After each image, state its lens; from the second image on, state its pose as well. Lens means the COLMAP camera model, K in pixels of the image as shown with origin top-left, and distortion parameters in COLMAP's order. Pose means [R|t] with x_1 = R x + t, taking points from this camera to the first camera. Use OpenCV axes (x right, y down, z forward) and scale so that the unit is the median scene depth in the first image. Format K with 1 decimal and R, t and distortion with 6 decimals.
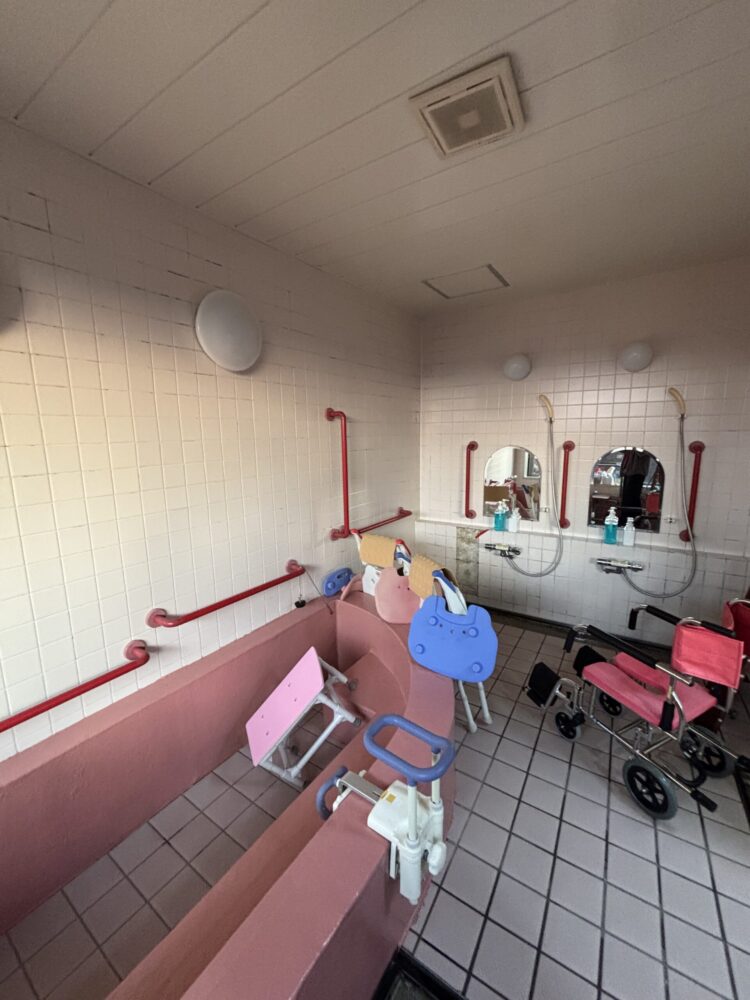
lens RADIAL K [[403.3, 0, 371.9], [0, 403.3, 497.5], [0, 0, 1]] dist [0.003771, 0.000129]
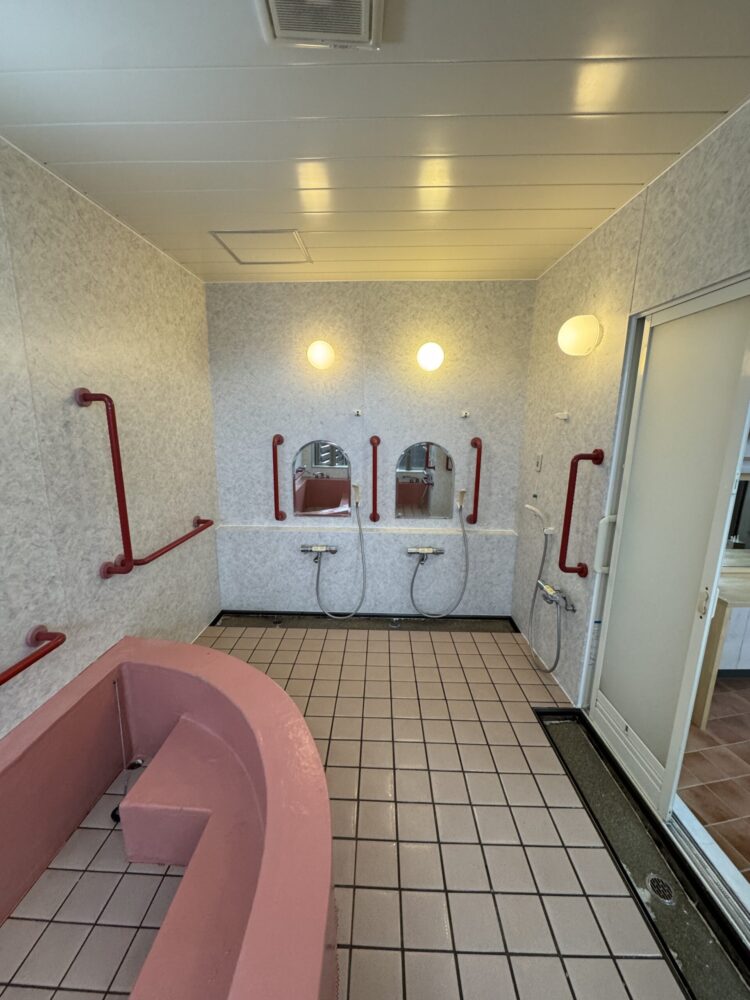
lens RADIAL K [[399.7, 0, 373.6], [0, 399.7, 498.6], [0, 0, 1]] dist [0.000667, 0.000131]
pose [[0.852174, -0.077828, 0.517437, -0.042185], [0.058888, 0.996859, 0.052956, -0.035134], [-0.519934, -0.014657, 0.854081, 0.139322]]
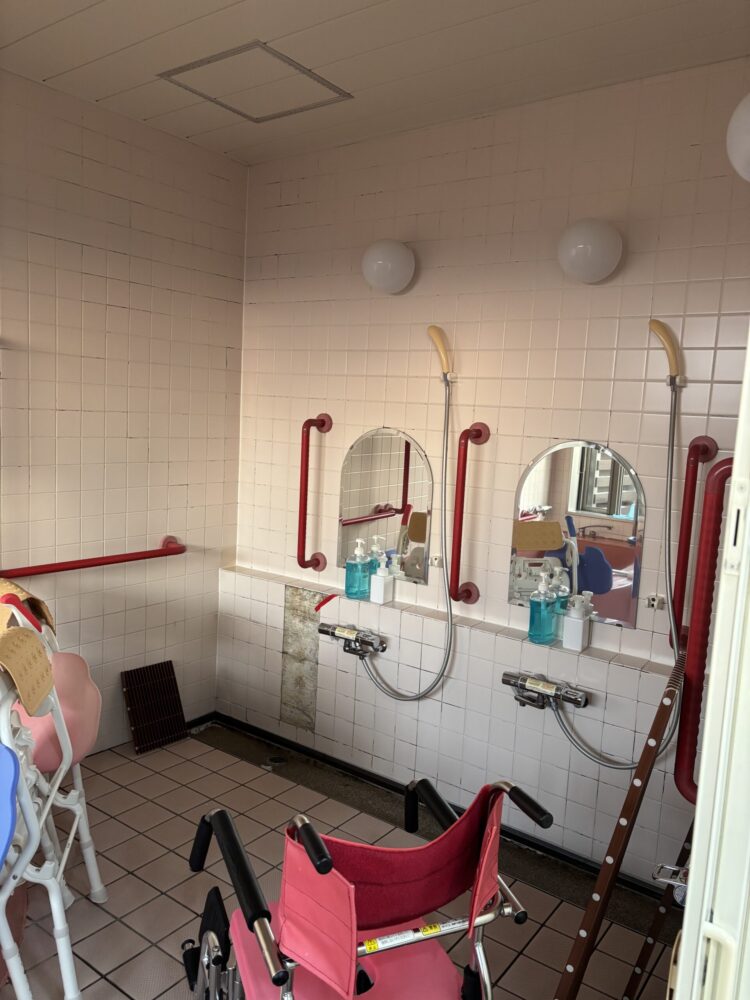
lens RADIAL K [[746.0, 0, 375.9], [0, 746.0, 490.8], [0, 0, 1]] dist [0.066904, 0.001814]
pose [[0.995764, 0.076359, -0.051212, 0.393941], [-0.079532, 0.994834, -0.063087, 0.007832], [0.046131, 0.066893, 0.996693, 0.095504]]
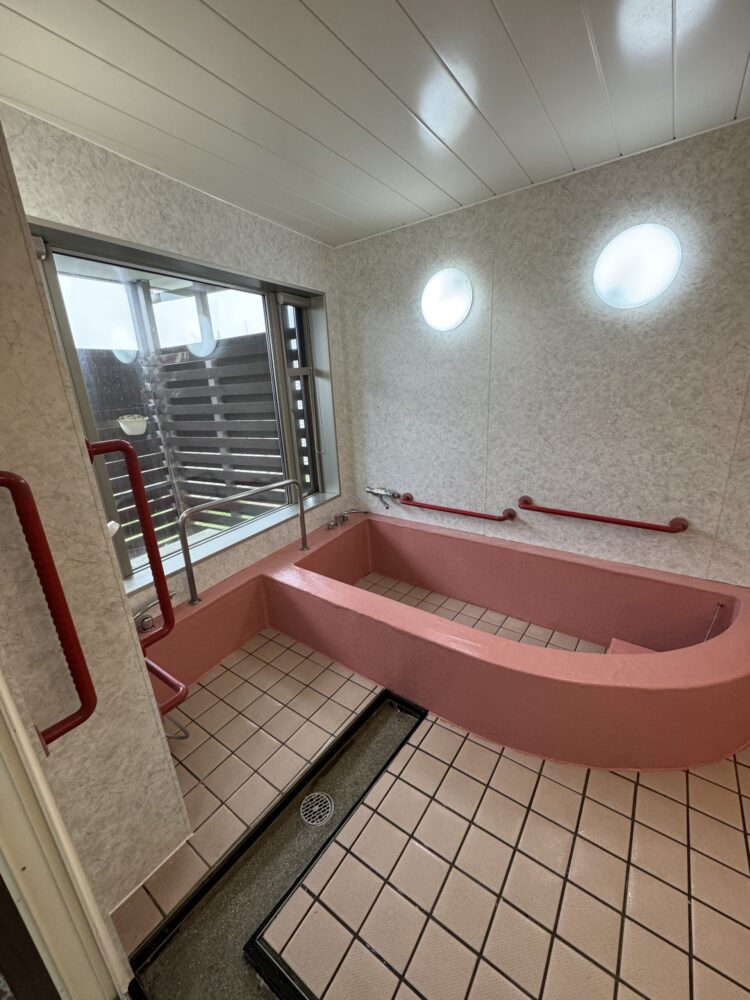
lens RADIAL K [[399.7, 0, 374.6], [0, 399.7, 498.4], [0, 0, 1]] dist [0.000667, 0.000131]
pose [[-0.052931, 0.307075, -0.950212, 0.494807], [-0.118520, 0.942889, 0.311311, -0.056328], [0.991540, 0.129097, -0.013514, 0.261223]]
